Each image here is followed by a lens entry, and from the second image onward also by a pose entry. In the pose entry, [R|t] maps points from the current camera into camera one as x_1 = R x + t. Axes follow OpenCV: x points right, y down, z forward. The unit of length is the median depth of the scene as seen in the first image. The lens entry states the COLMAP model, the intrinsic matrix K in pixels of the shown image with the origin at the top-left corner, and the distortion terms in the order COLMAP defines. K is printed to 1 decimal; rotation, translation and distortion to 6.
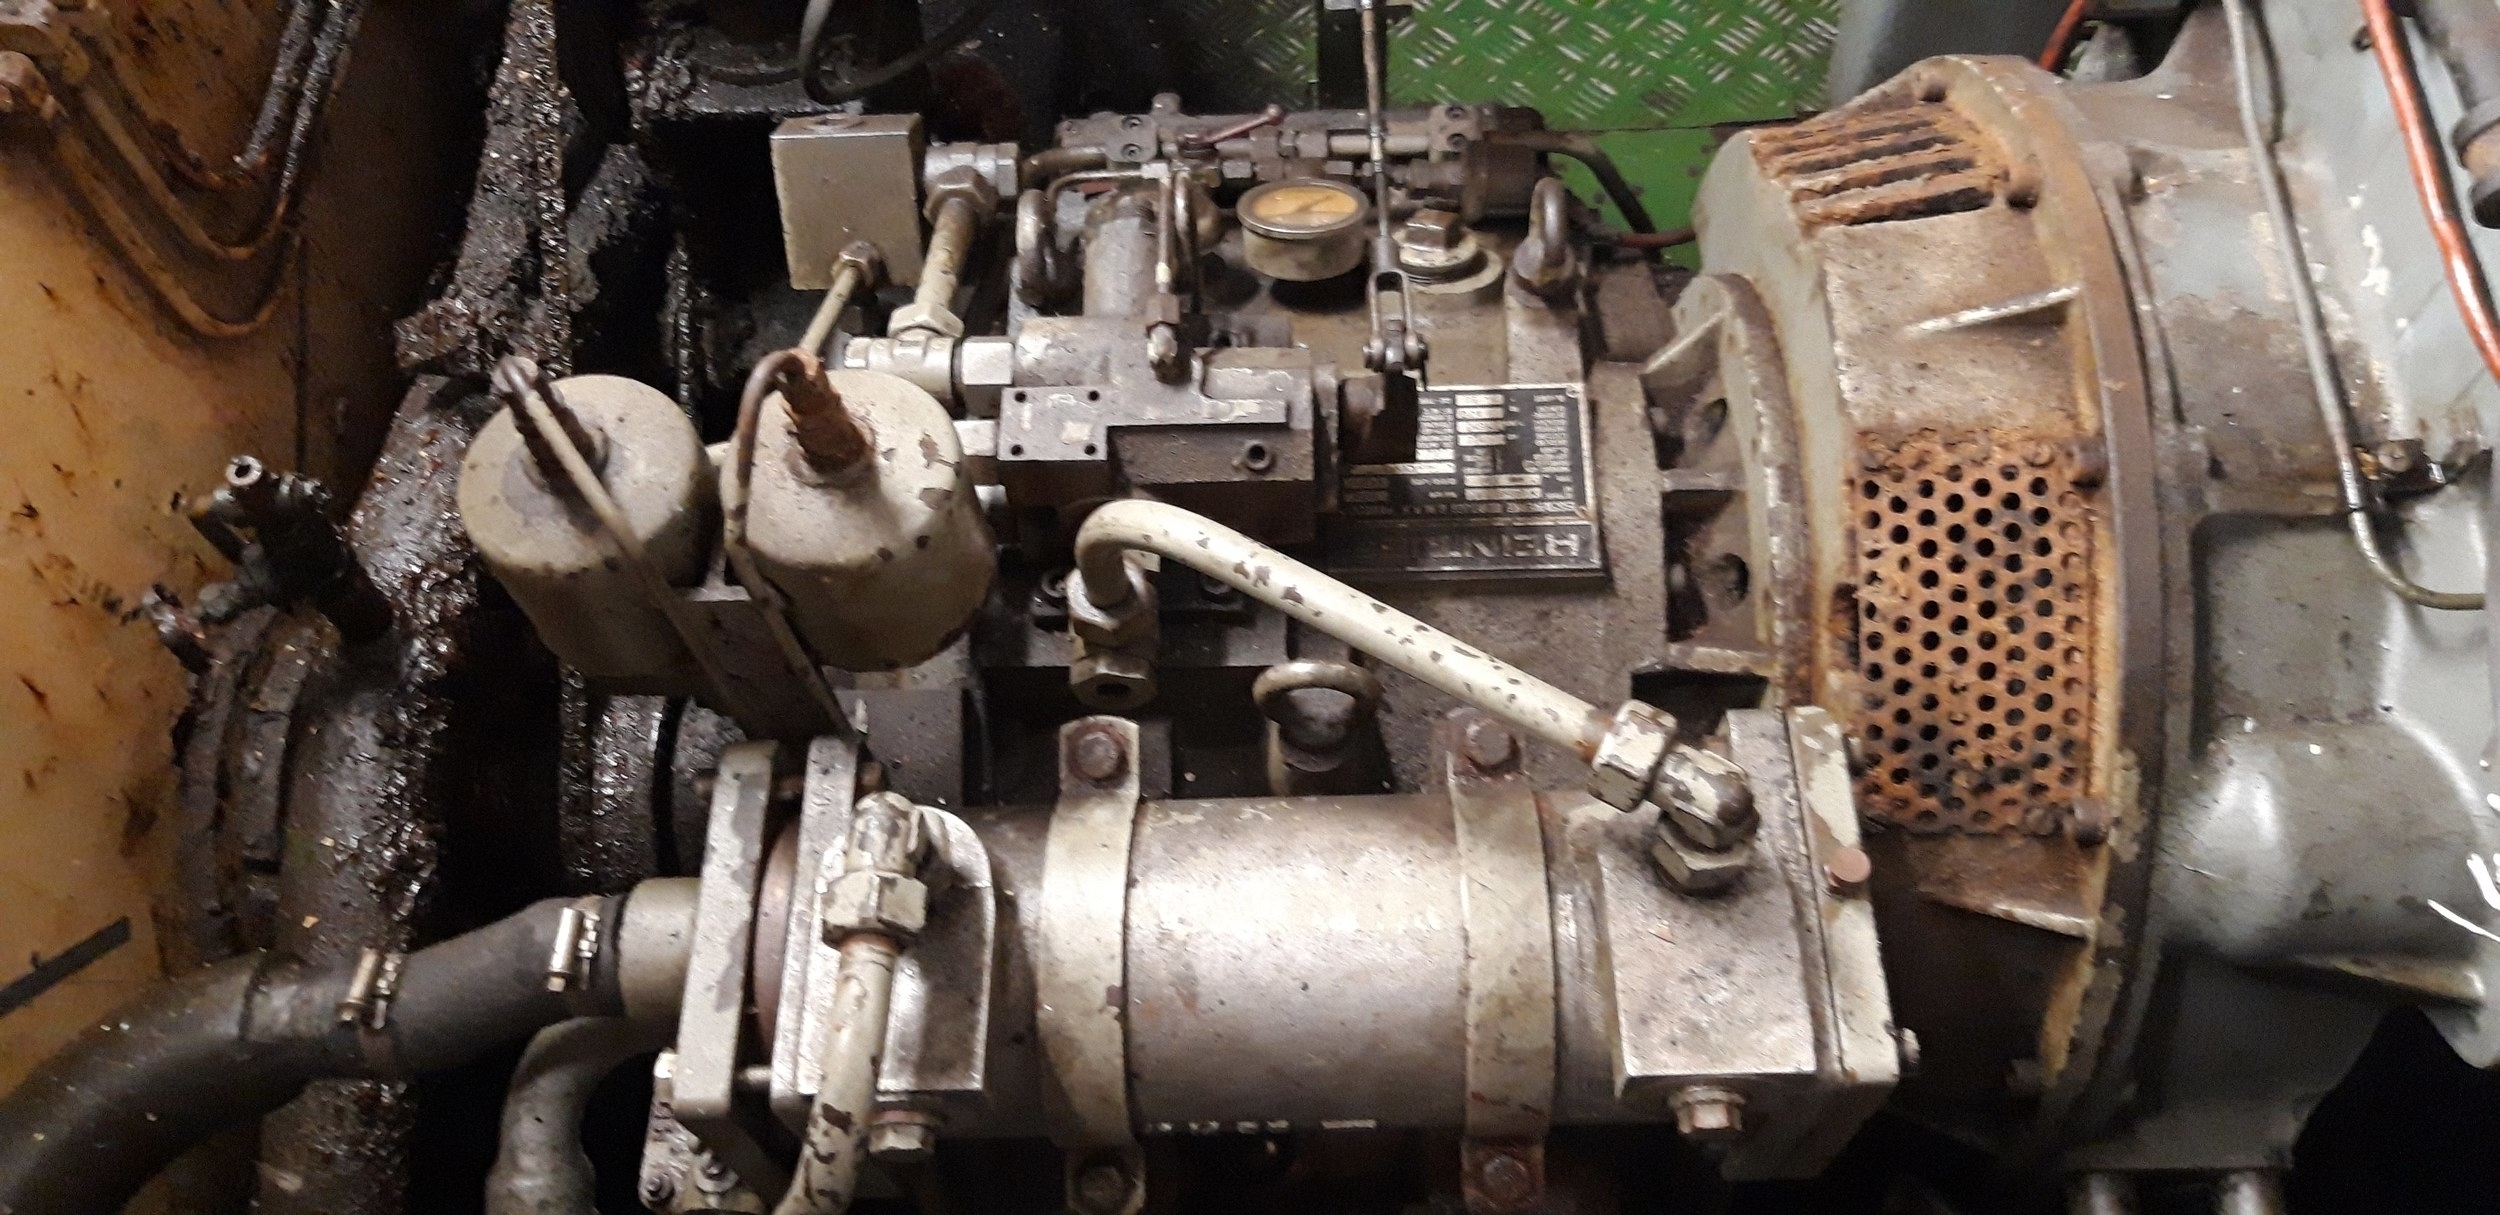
lens RADIAL K [[1944.8, 0, 1242.9], [0, 1944.8, 562.6], [0, 0, 1]] dist [0.090991, -0.181299]
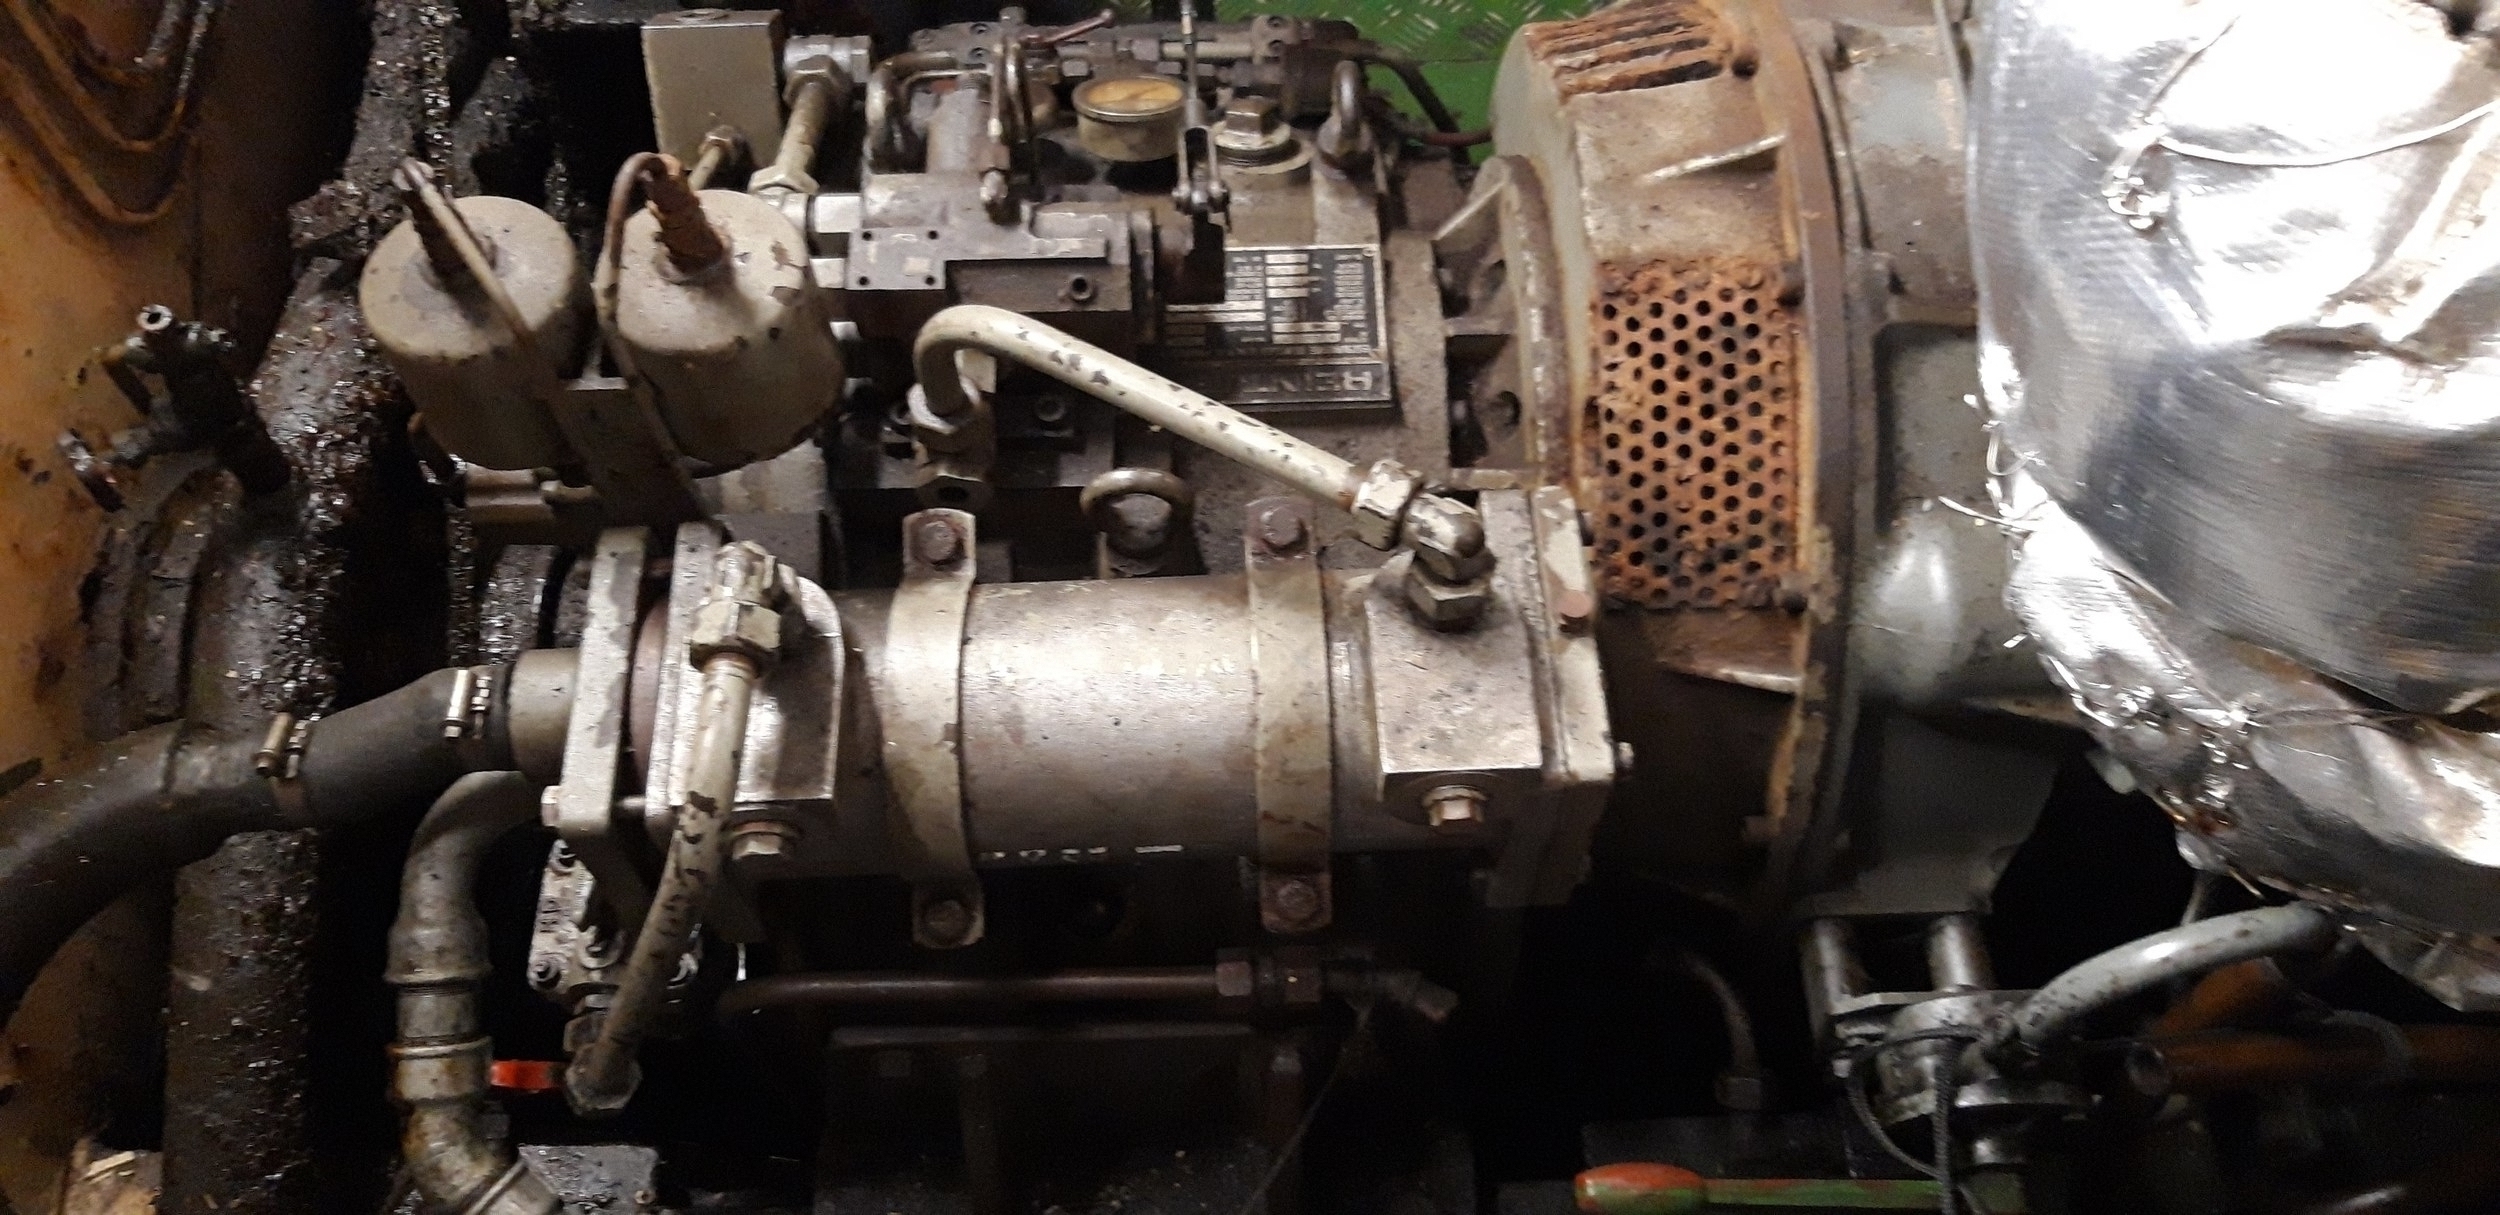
lens RADIAL K [[1944.8, 0, 1242.9], [0, 1944.8, 562.6], [0, 0, 1]] dist [0.090991, -0.181299]
pose [[0.998485, -0.009805, 0.054148, 0.039836], [0.010111, 0.999934, -0.005373, 0.114296], [-0.054091, 0.005912, 0.998518, -0.138184]]
